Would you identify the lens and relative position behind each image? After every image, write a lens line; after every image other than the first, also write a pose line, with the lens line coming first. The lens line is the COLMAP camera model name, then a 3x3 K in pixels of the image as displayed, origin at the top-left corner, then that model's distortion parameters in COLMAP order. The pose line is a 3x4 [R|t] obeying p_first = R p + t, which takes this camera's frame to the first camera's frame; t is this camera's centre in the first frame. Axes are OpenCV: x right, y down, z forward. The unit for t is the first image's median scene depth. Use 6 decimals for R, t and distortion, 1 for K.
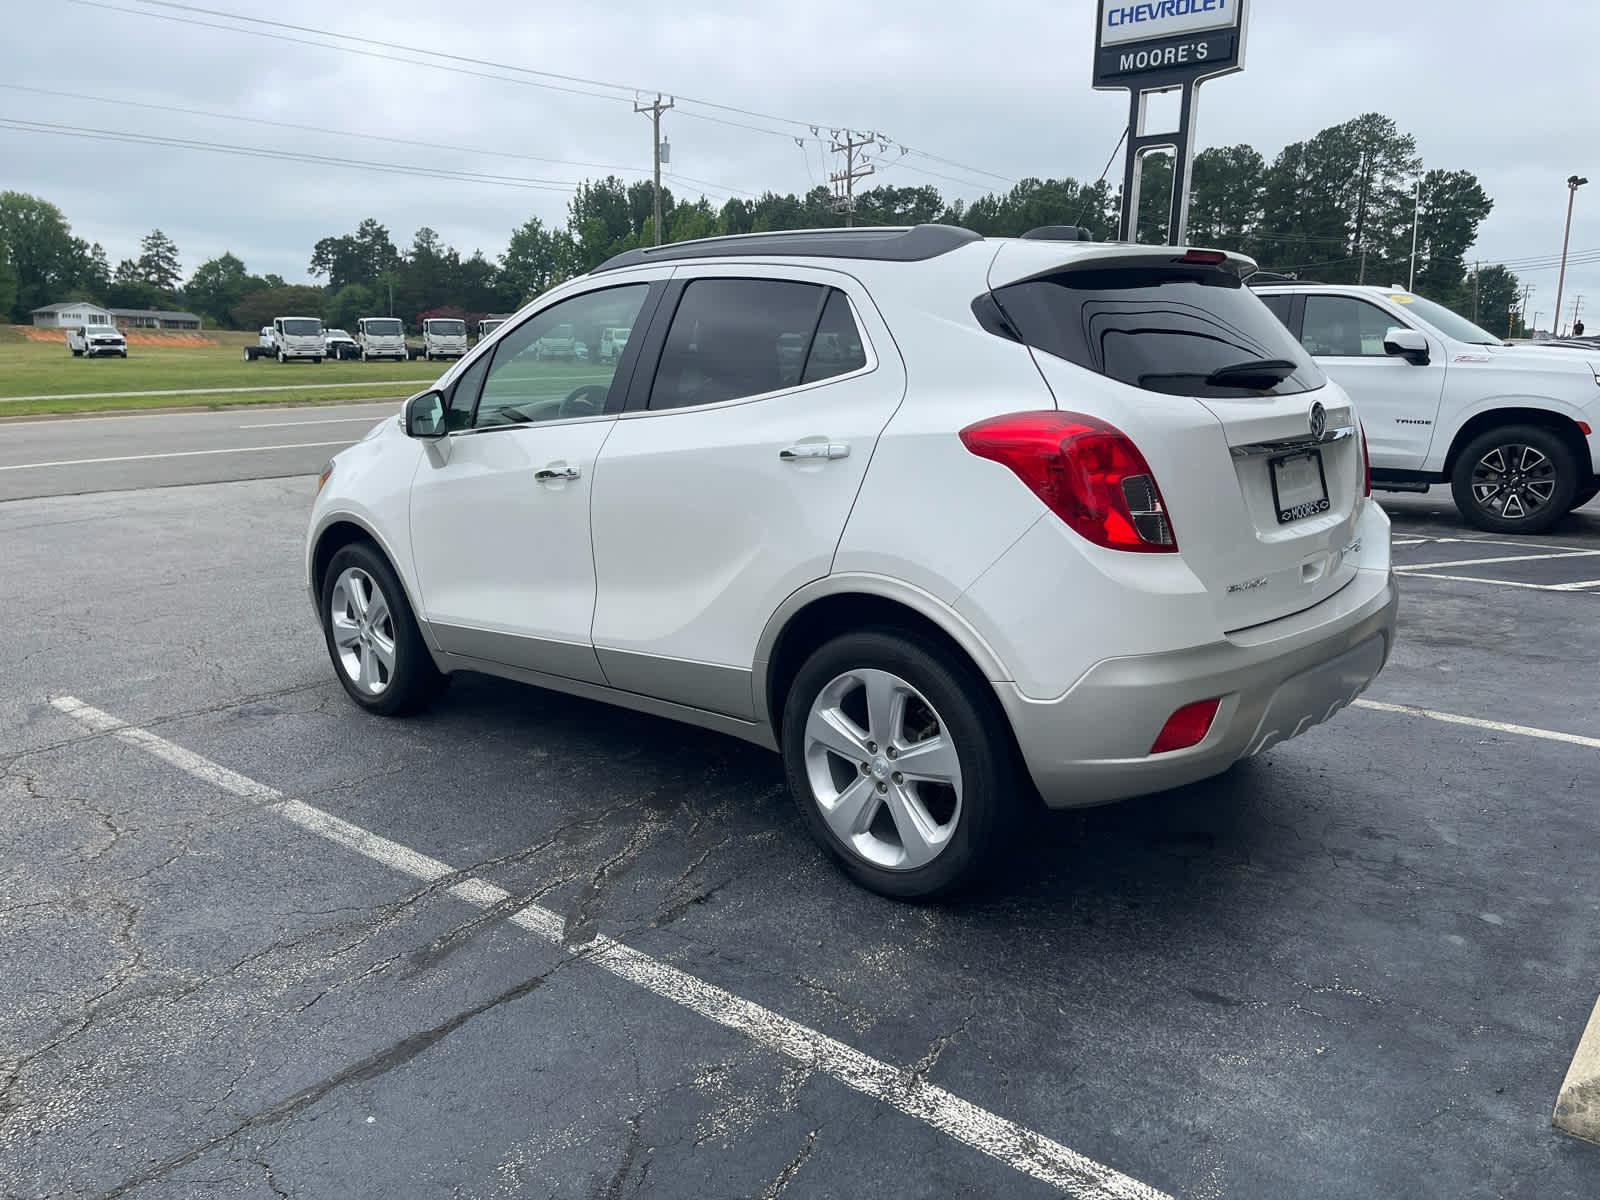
lens RADIAL K [[1187.6, 0, 787.3], [0, 1187.6, 594.5], [0, 0, 1]] dist [0.085247, -0.116410]
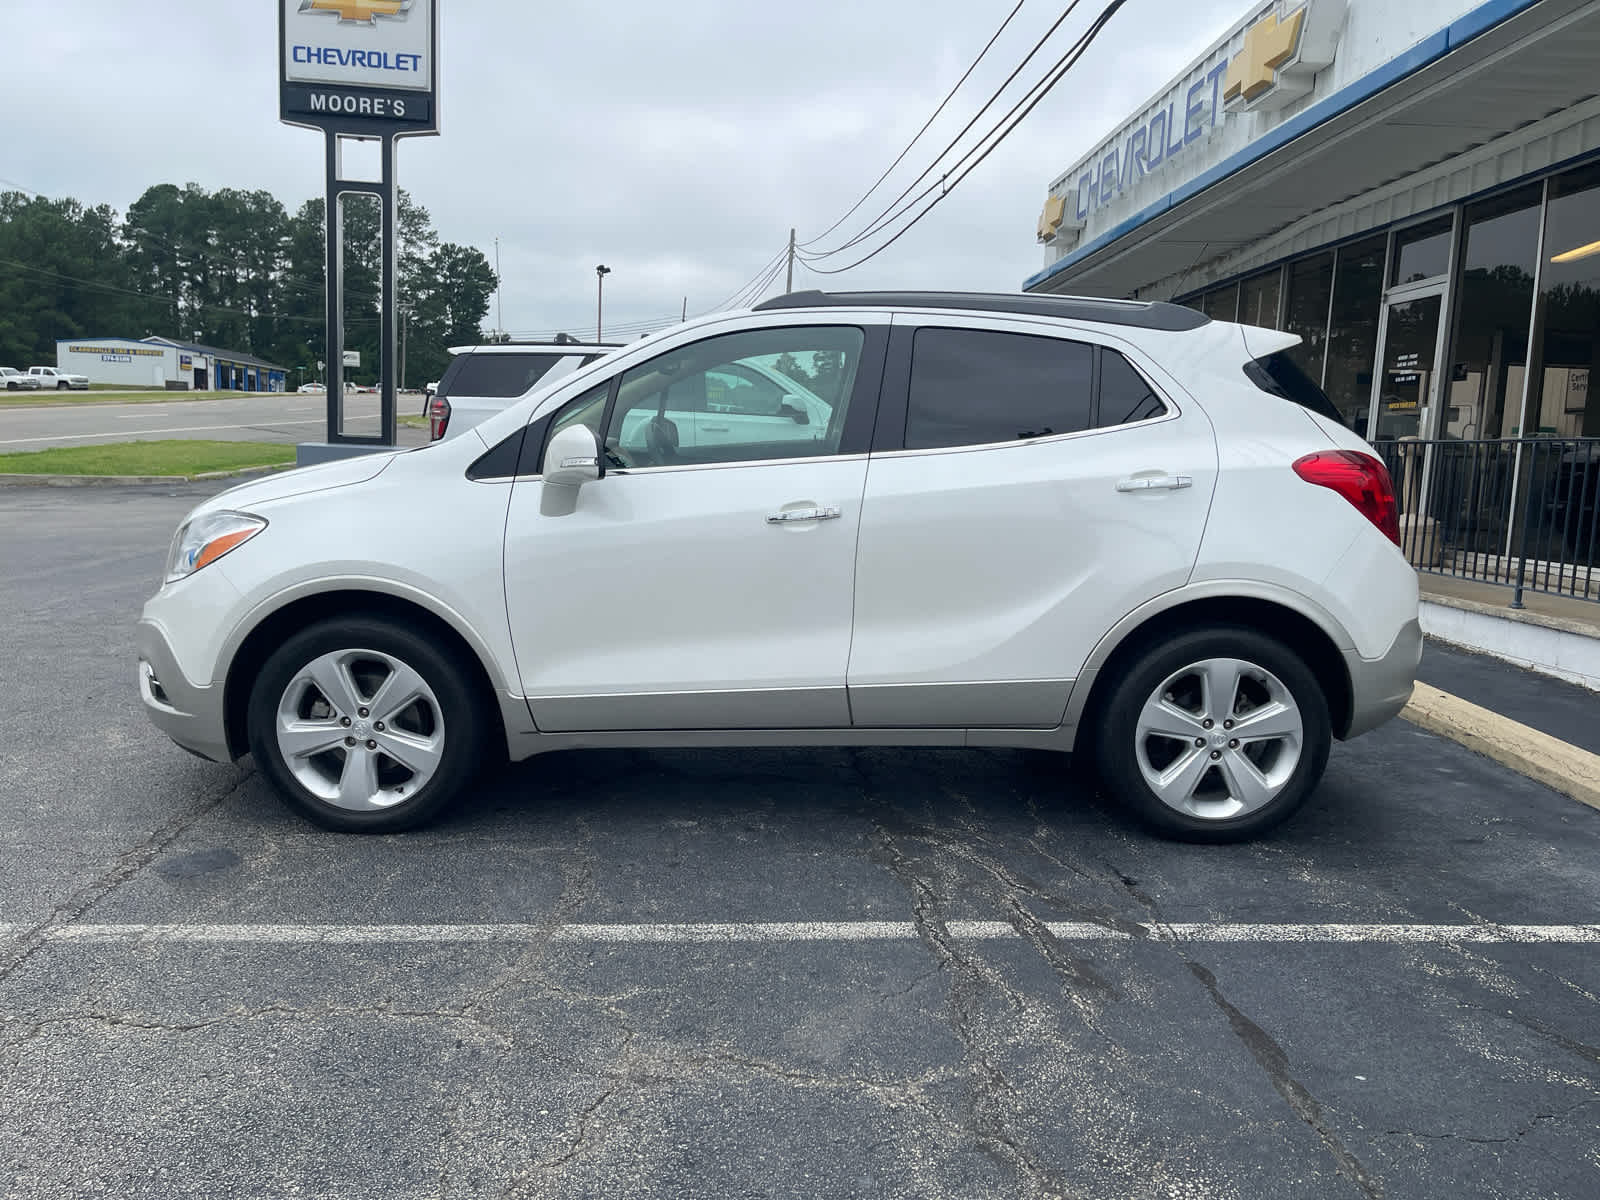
lens RADIAL K [[1200.7, 0, 781.8], [0, 1200.7, 598.6], [0, 0, 1]] dist [0.097671, -0.128038]
pose [[0.734856, -0.074555, 0.674112, -0.796412], [0.100751, 0.994912, 0.000205, -0.031957], [-0.670698, 0.067767, 0.738629, 0.268622]]
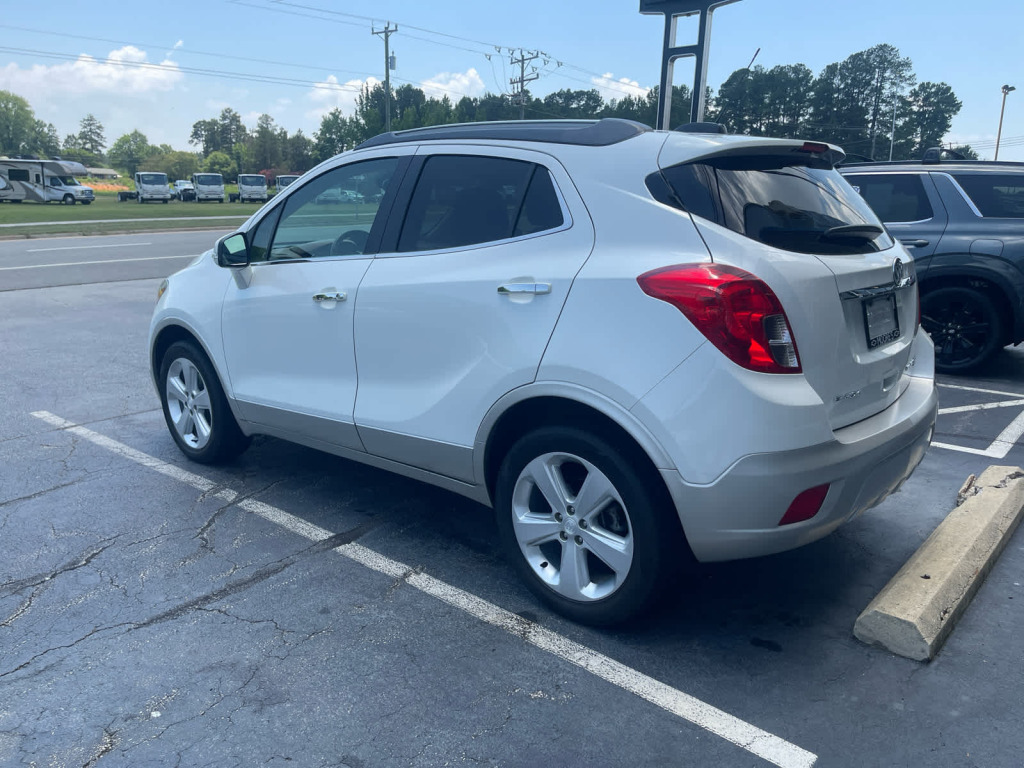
lens RADIAL K [[768.4, 0, 500.3], [0, 768.4, 383.1], [0, 0, 1]] dist [0.097671, -0.128038]
pose [[0.999966, 0.007296, 0.003831, 0.003405], [-0.007420, 0.999418, 0.033289, -0.030912], [-0.003586, -0.033317, 0.999438, 0.100212]]
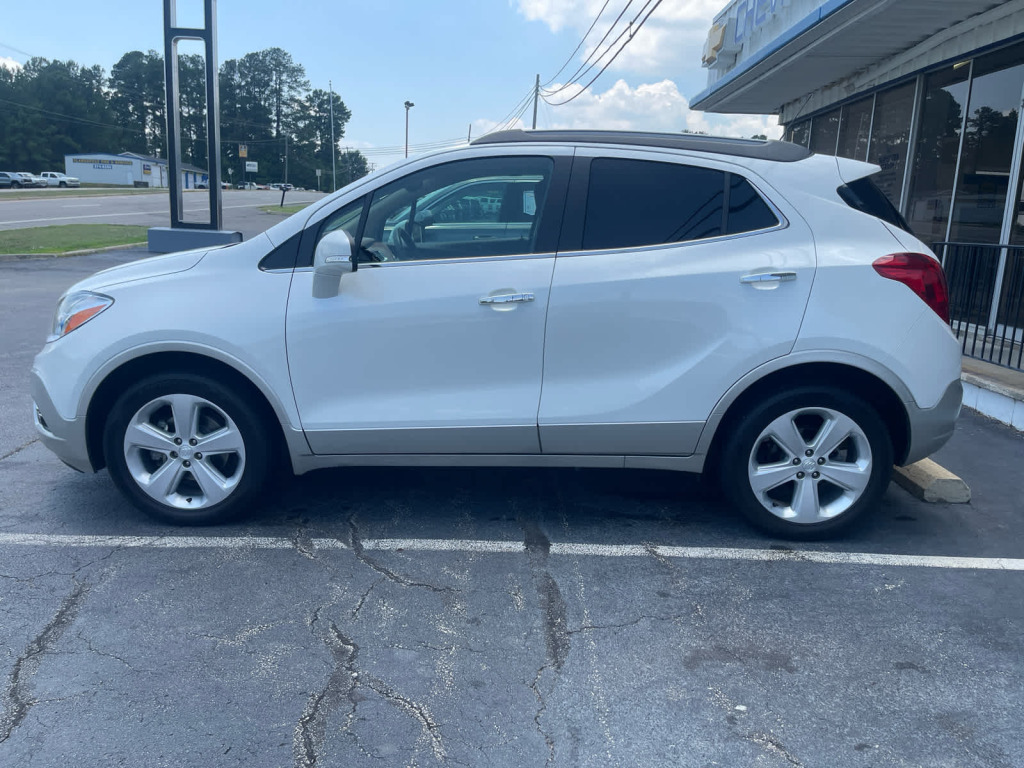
lens RADIAL K [[774.4, 0, 512.0], [0, 774.4, 384.0], [0, 0, 1]] dist [0.083512, -0.125908]
pose [[0.754491, -0.117681, 0.645673, -0.684081], [0.092713, 0.993039, 0.072654, -0.063352], [-0.649729, 0.005045, 0.760149, 0.319351]]
